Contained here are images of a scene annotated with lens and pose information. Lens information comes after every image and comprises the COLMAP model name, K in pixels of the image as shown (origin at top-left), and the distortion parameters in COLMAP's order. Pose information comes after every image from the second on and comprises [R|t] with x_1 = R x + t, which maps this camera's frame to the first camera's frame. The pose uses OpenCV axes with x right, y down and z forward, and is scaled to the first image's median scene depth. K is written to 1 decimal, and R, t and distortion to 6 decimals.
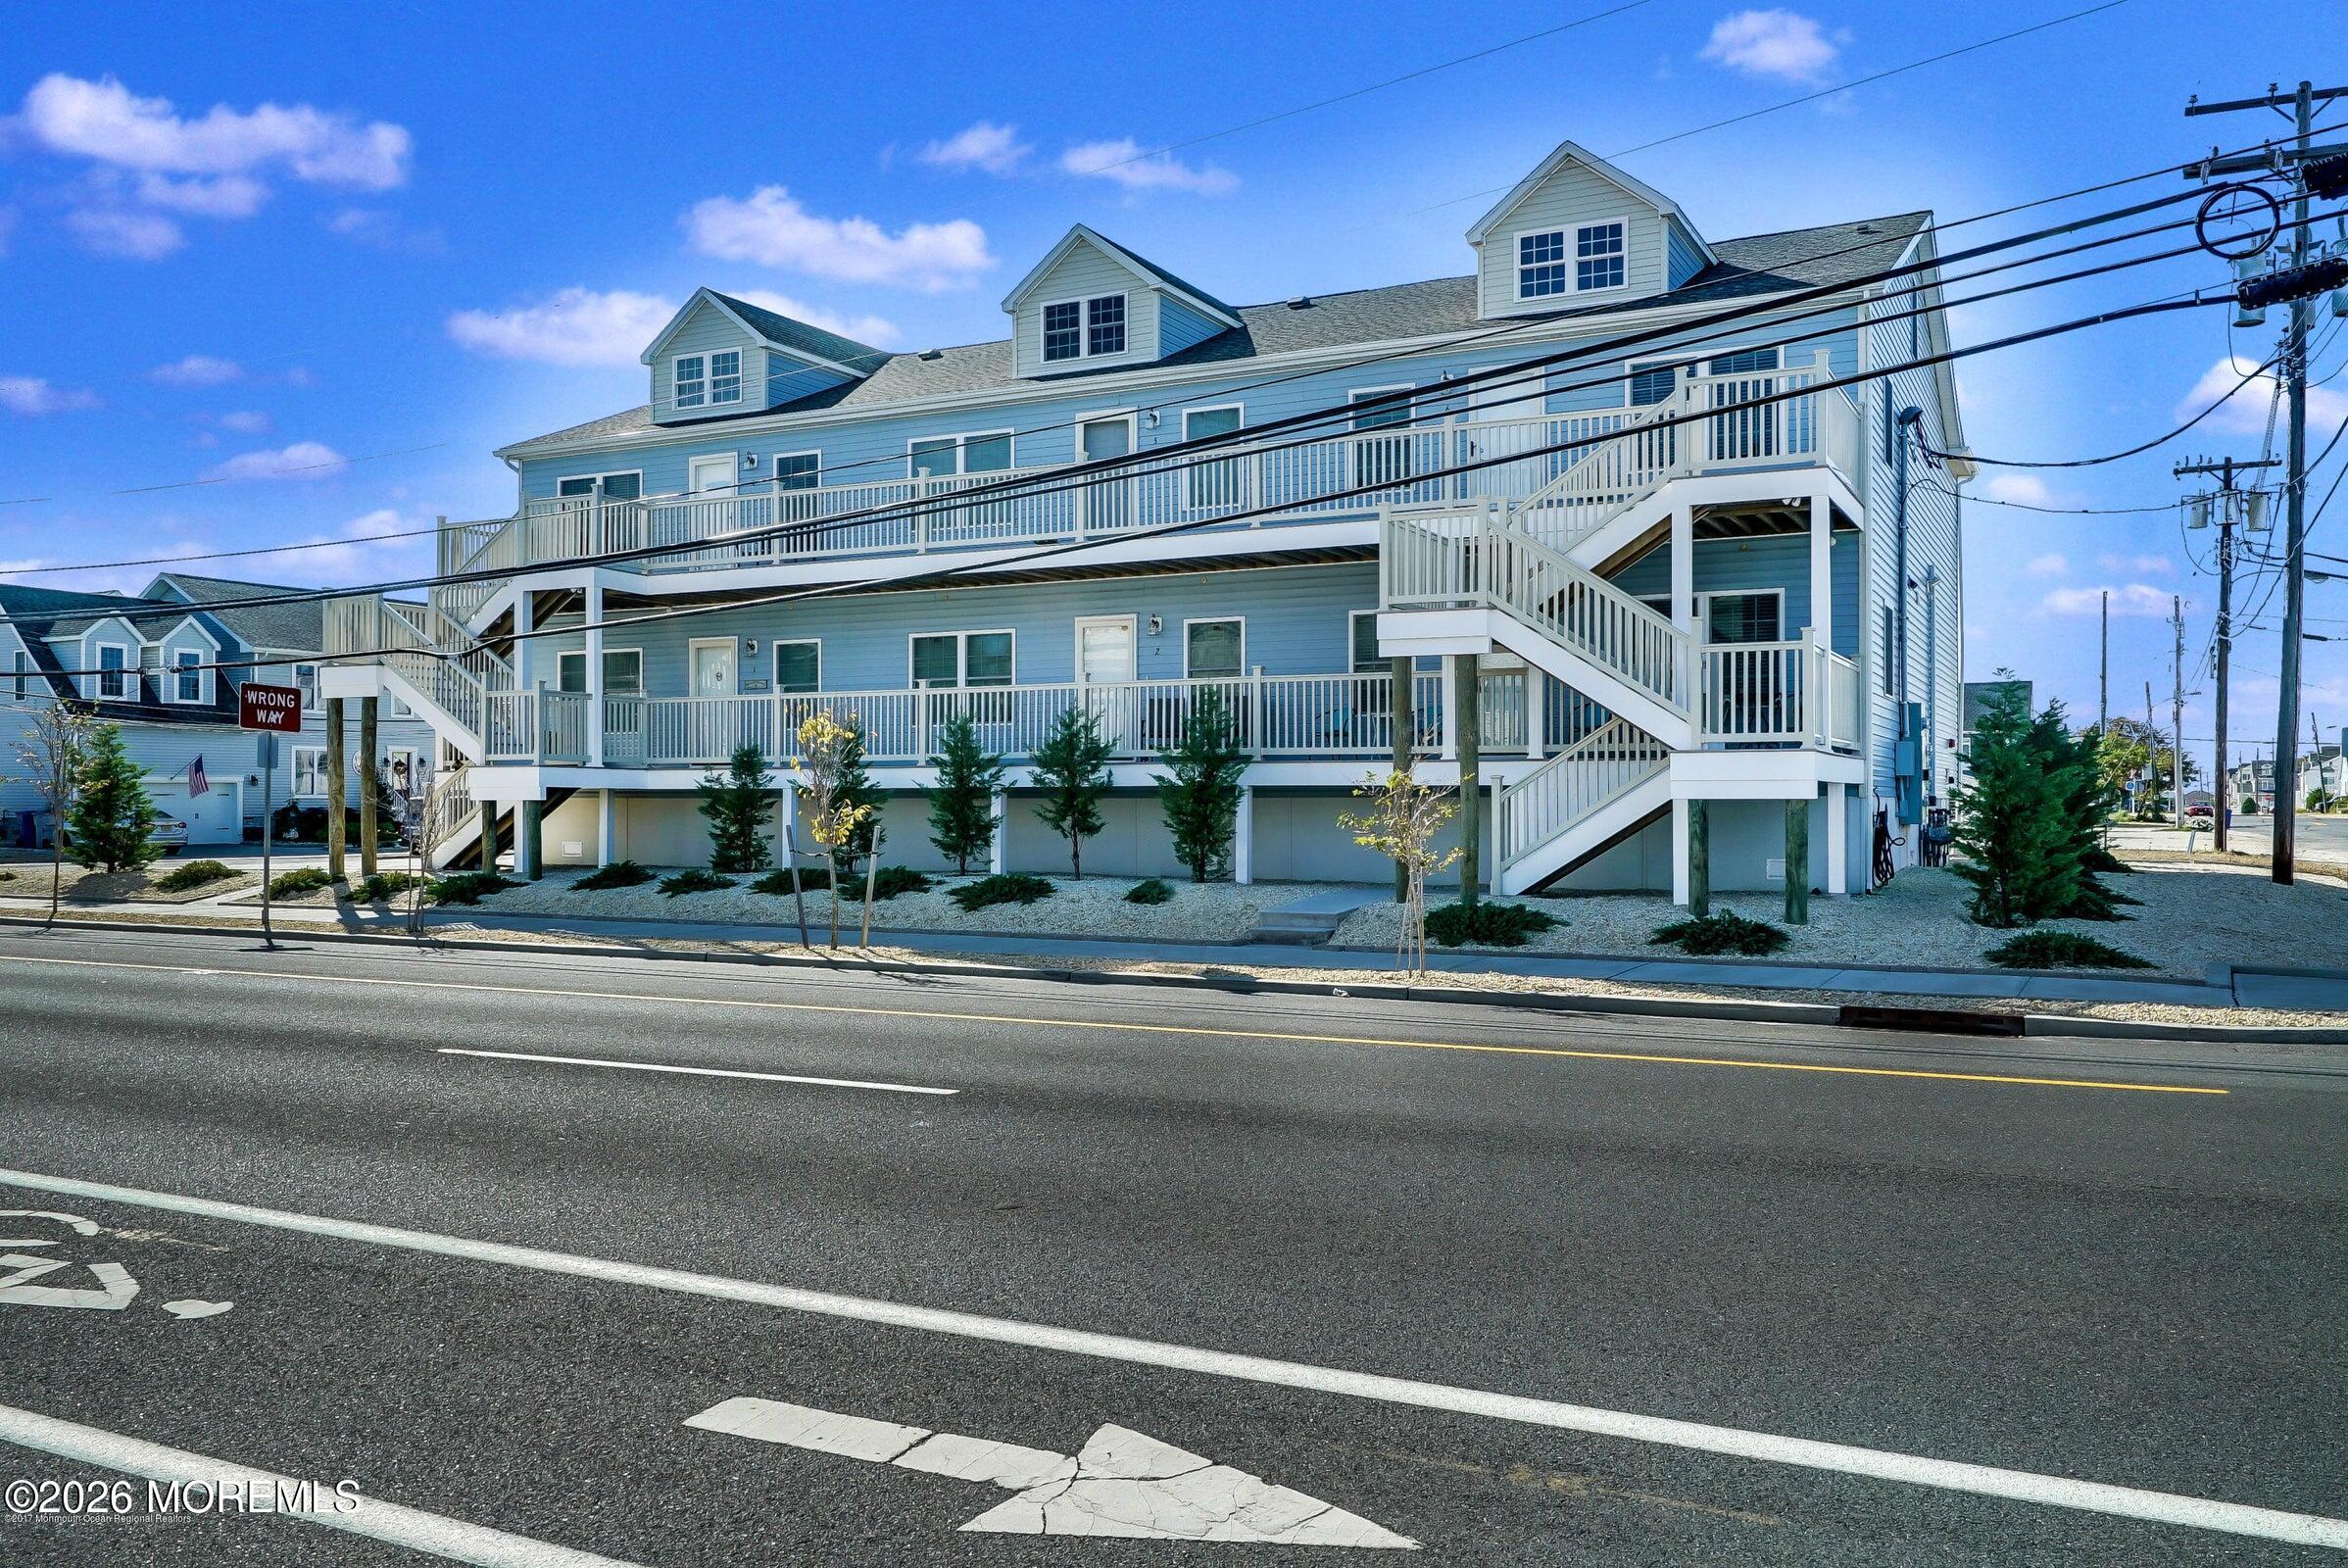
lens RADIAL K [[1852.3, 0, 1166.1], [0, 1852.3, 793.4], [0, 0, 1]] dist [-0.001327, 0.010994]
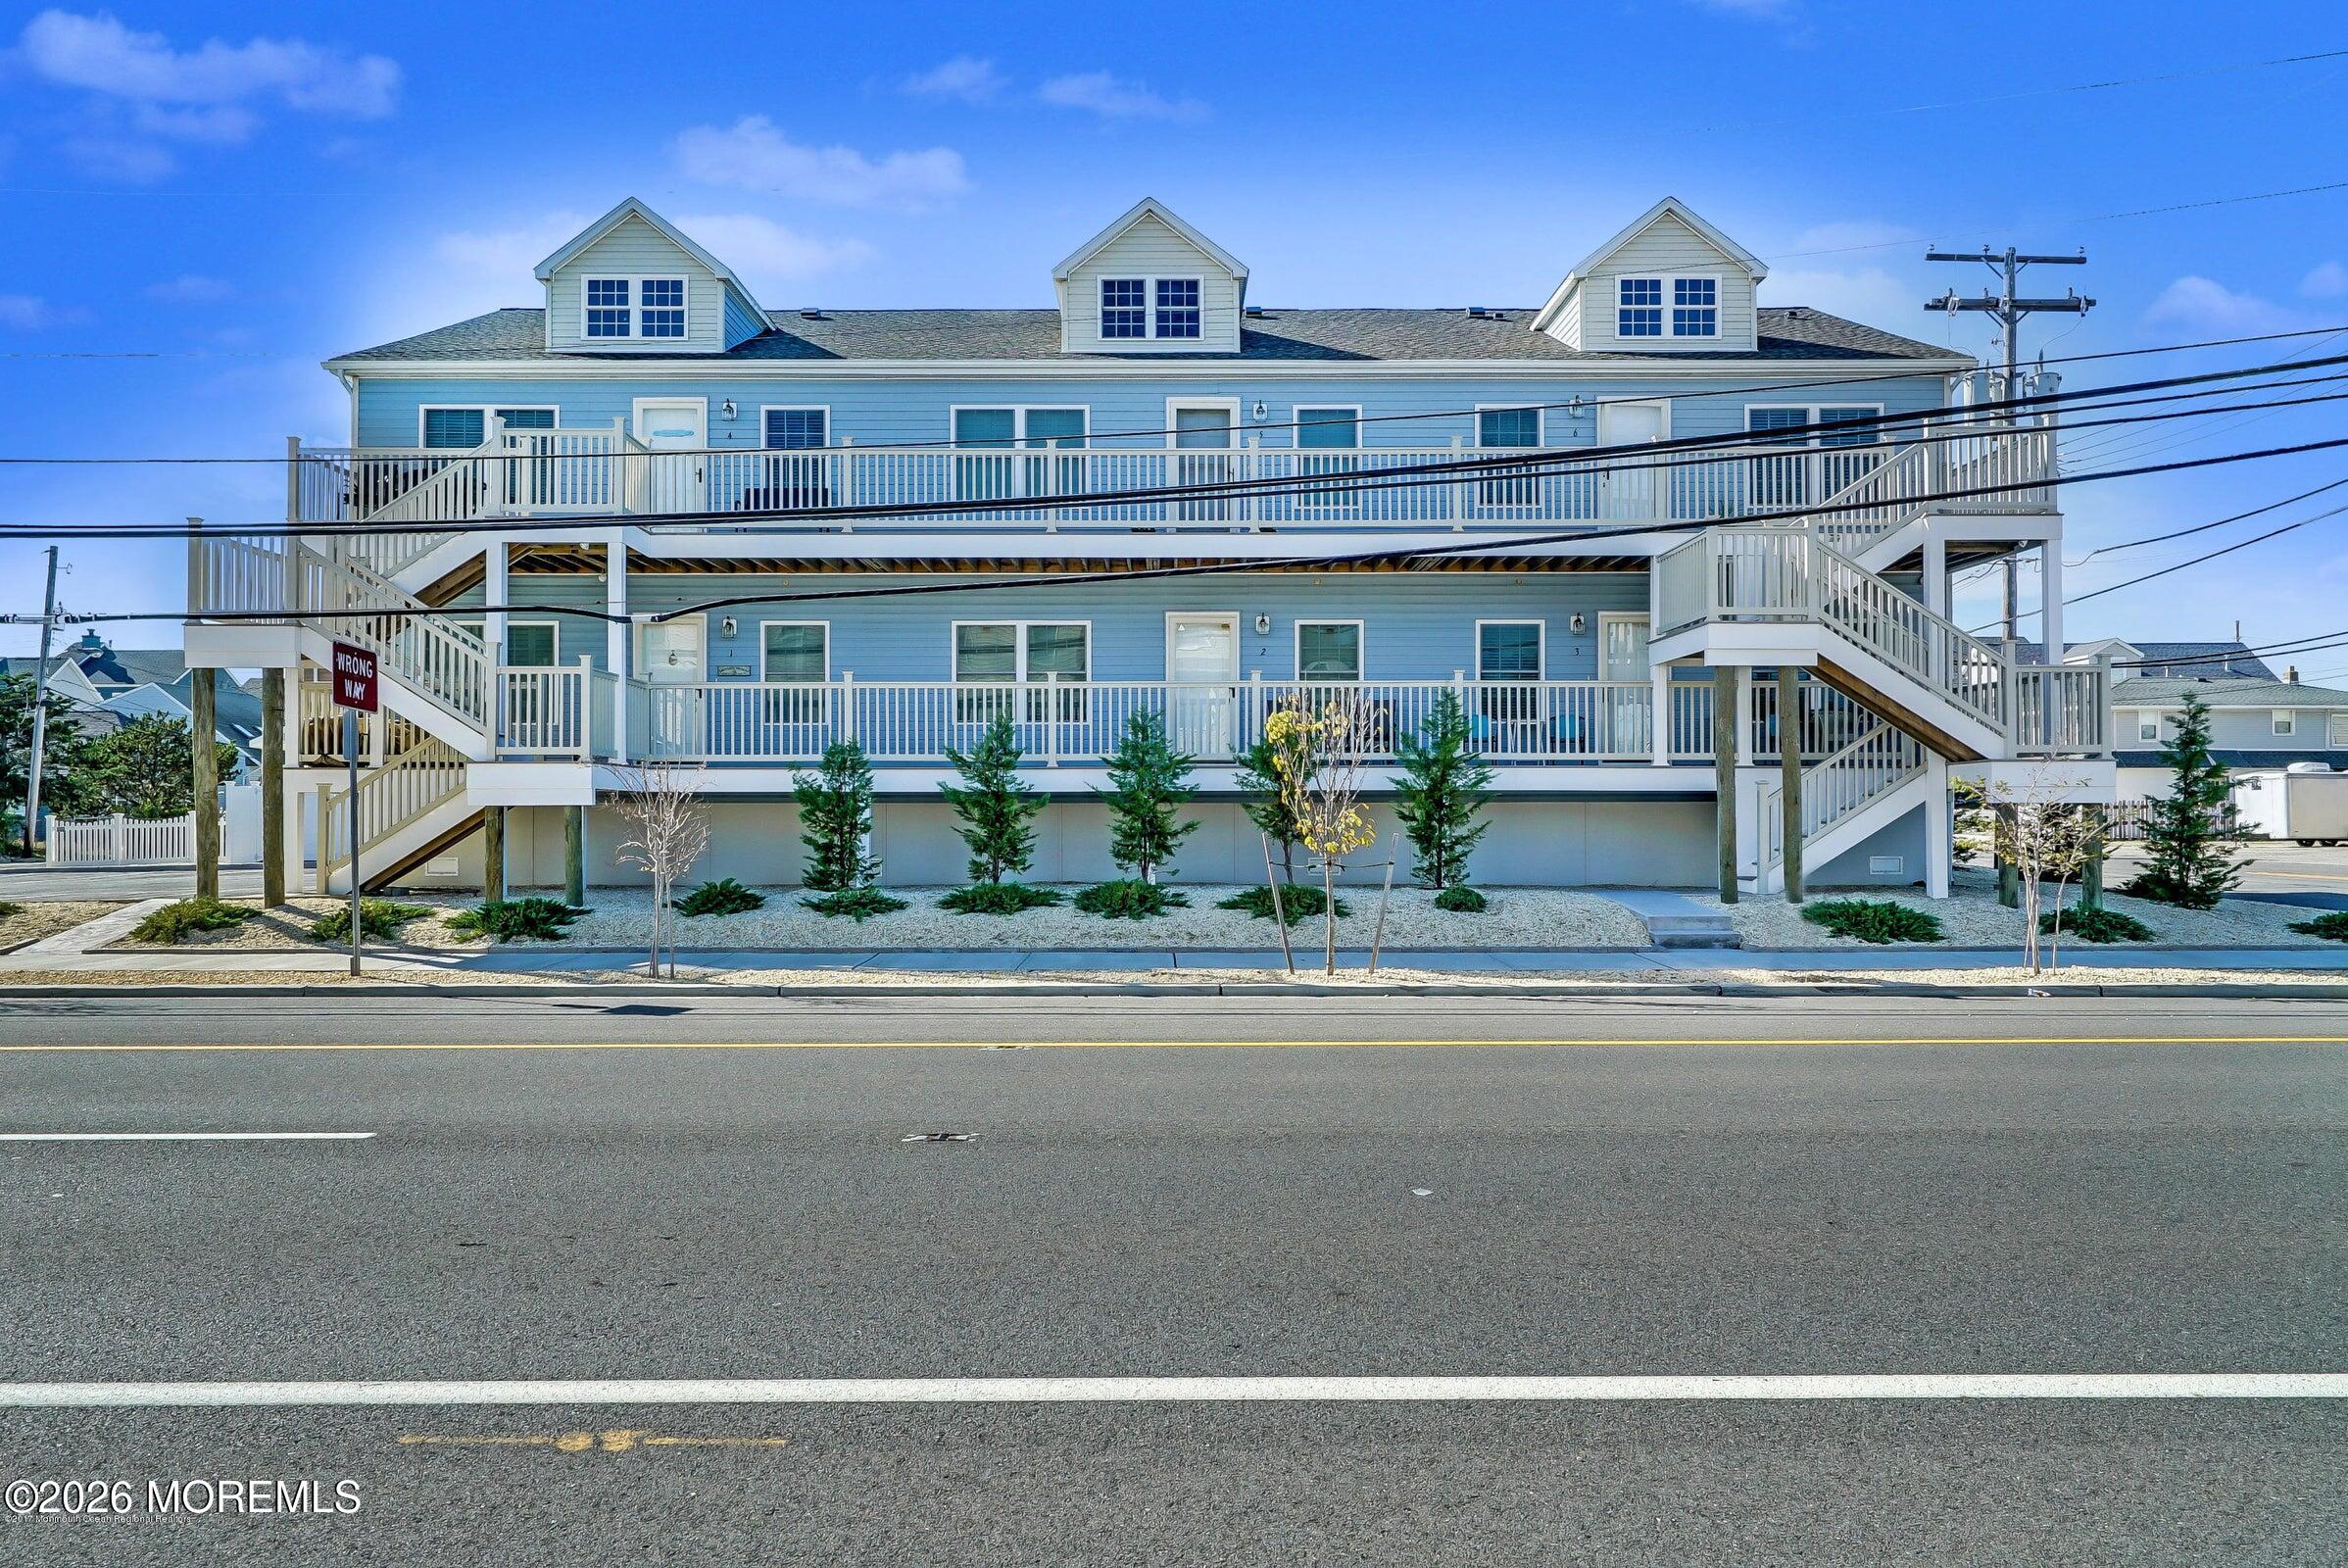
lens RADIAL K [[1696.8, 0, 1172.1], [0, 1696.8, 778.5], [0, 0, 1]] dist [0.005566, -0.009791]
pose [[0.885027, 0.007068, 0.465486, -0.453091], [-0.000891, 0.999909, -0.013490, 0.001647], [-0.465539, 0.011525, 0.884952, 0.234740]]
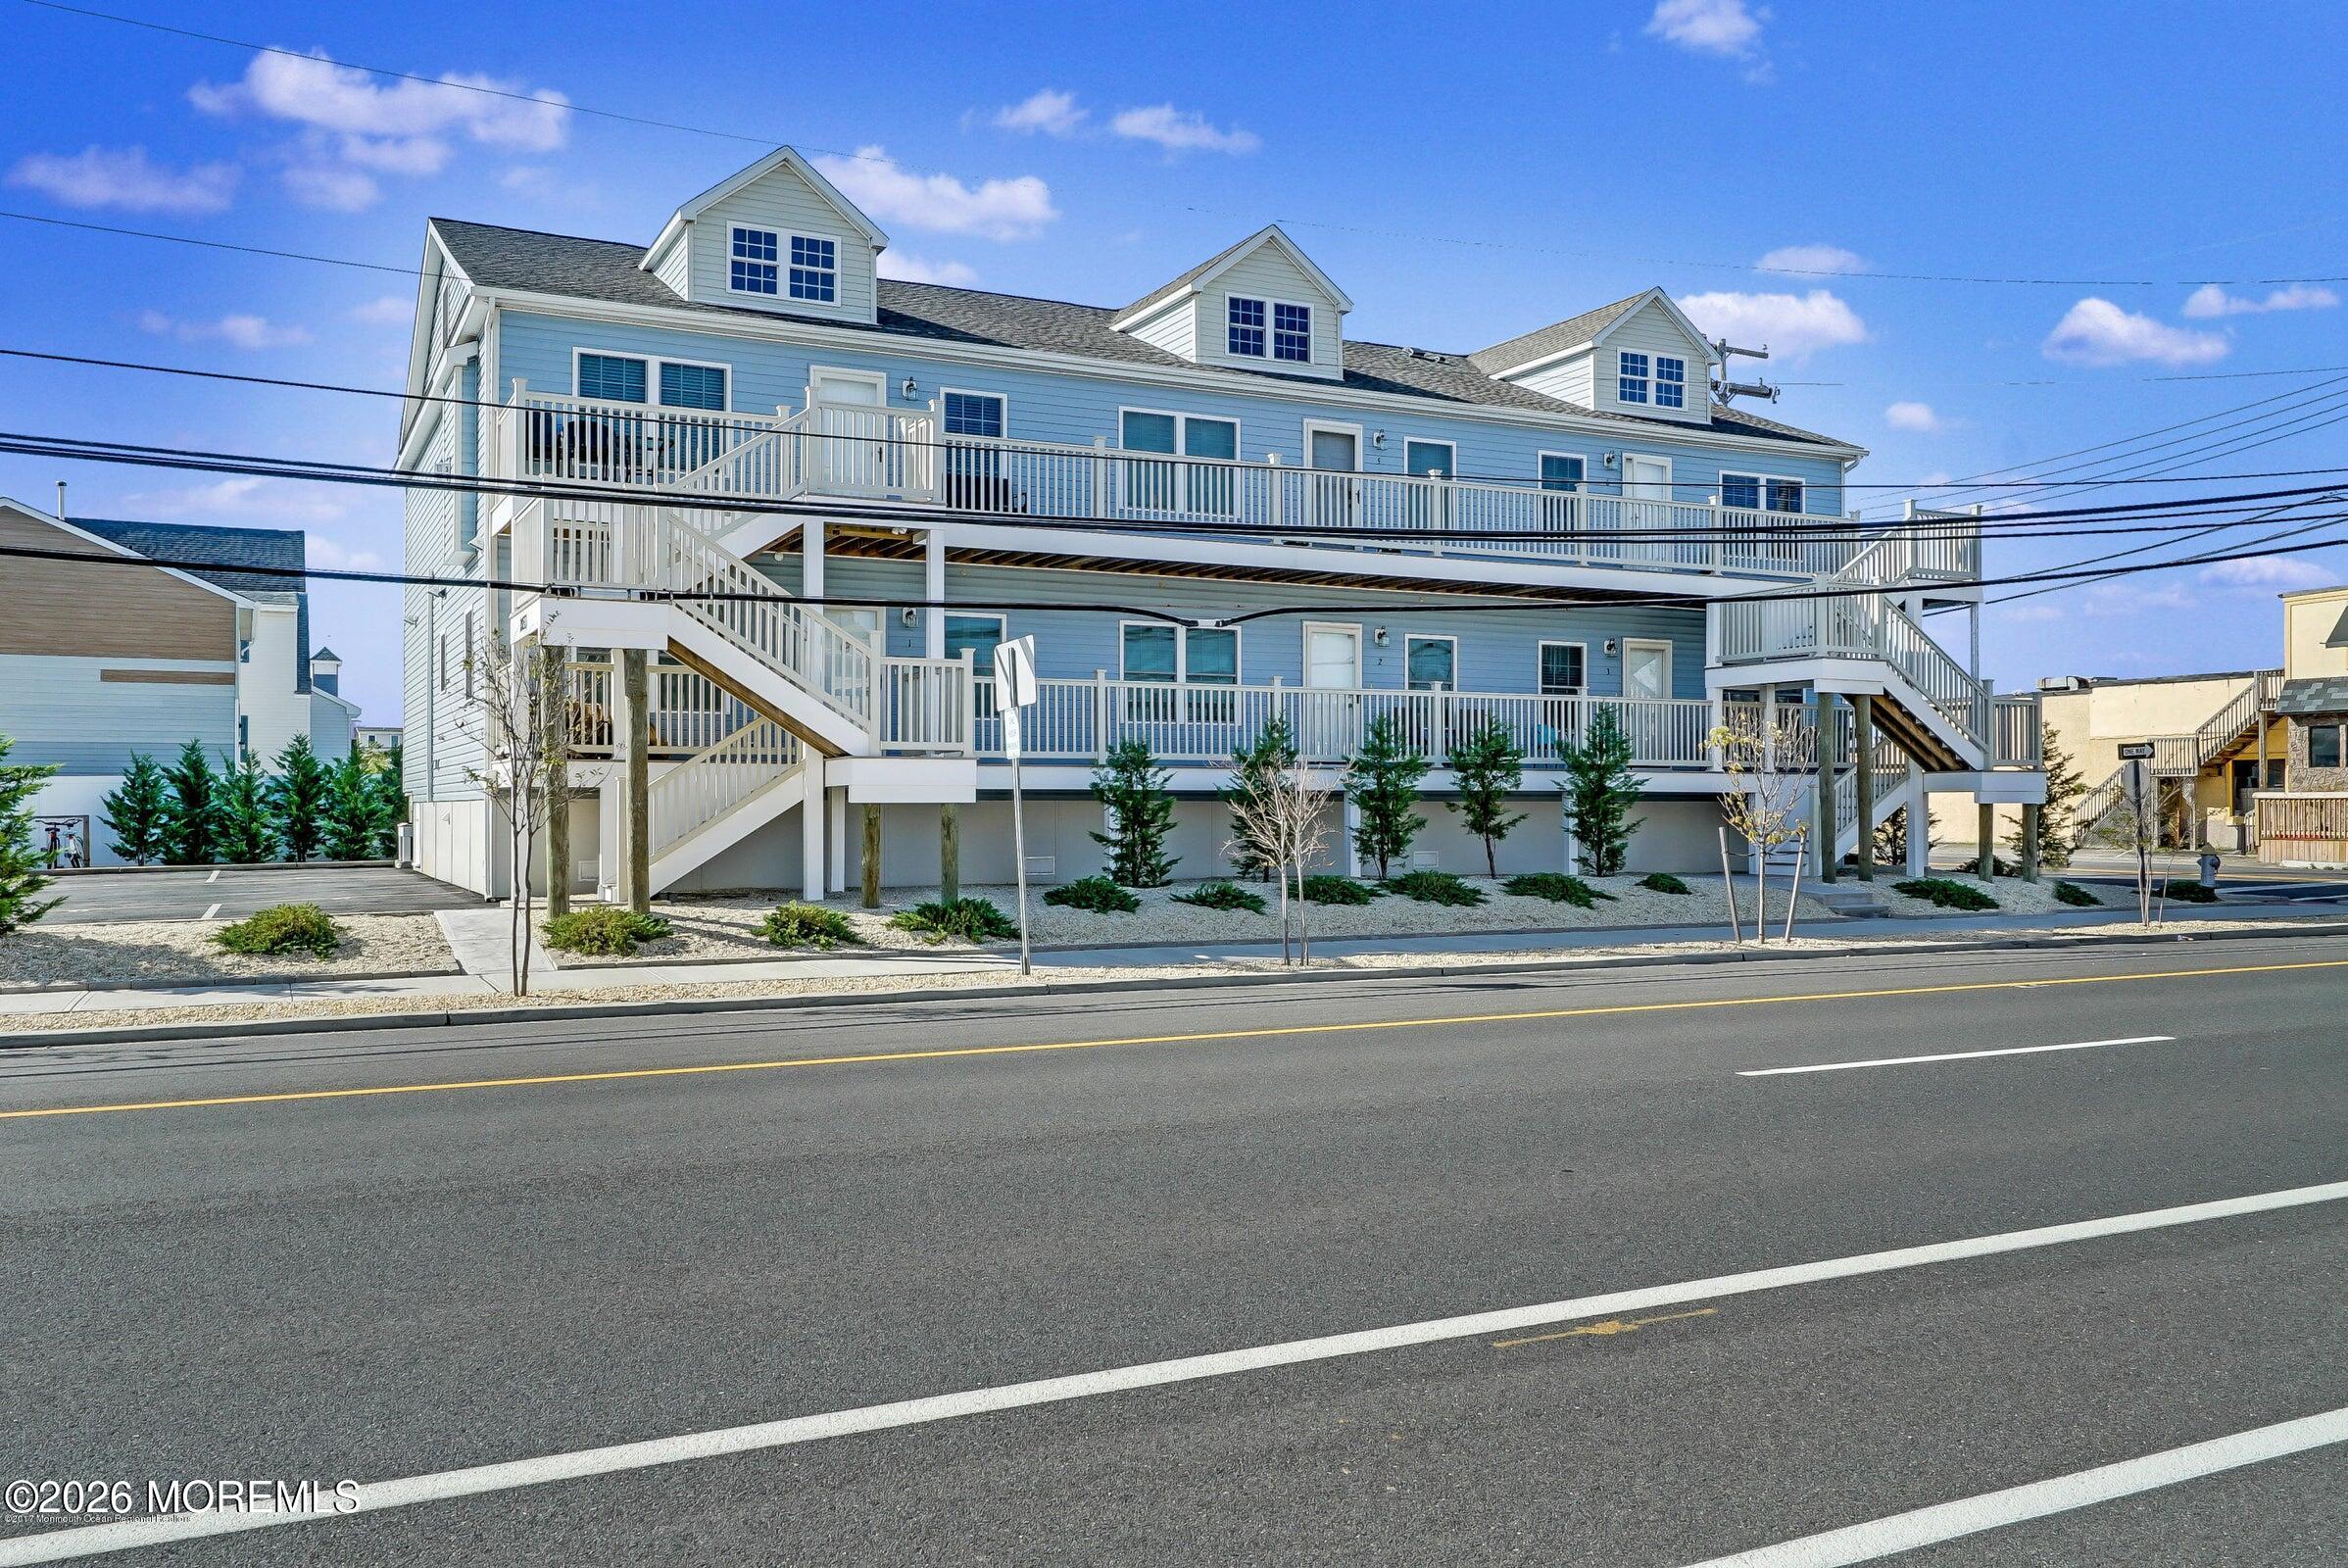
lens RADIAL K [[1852.3, 0, 1167.5], [0, 1852.3, 785.8], [0, 0, 1]] dist [-0.001327, 0.010994]
pose [[0.586893, 0.009275, 0.809612, -0.911147], [-0.004285, 0.999956, -0.008349, 0.002764], [-0.809653, 0.001430, 0.586907, 0.475452]]
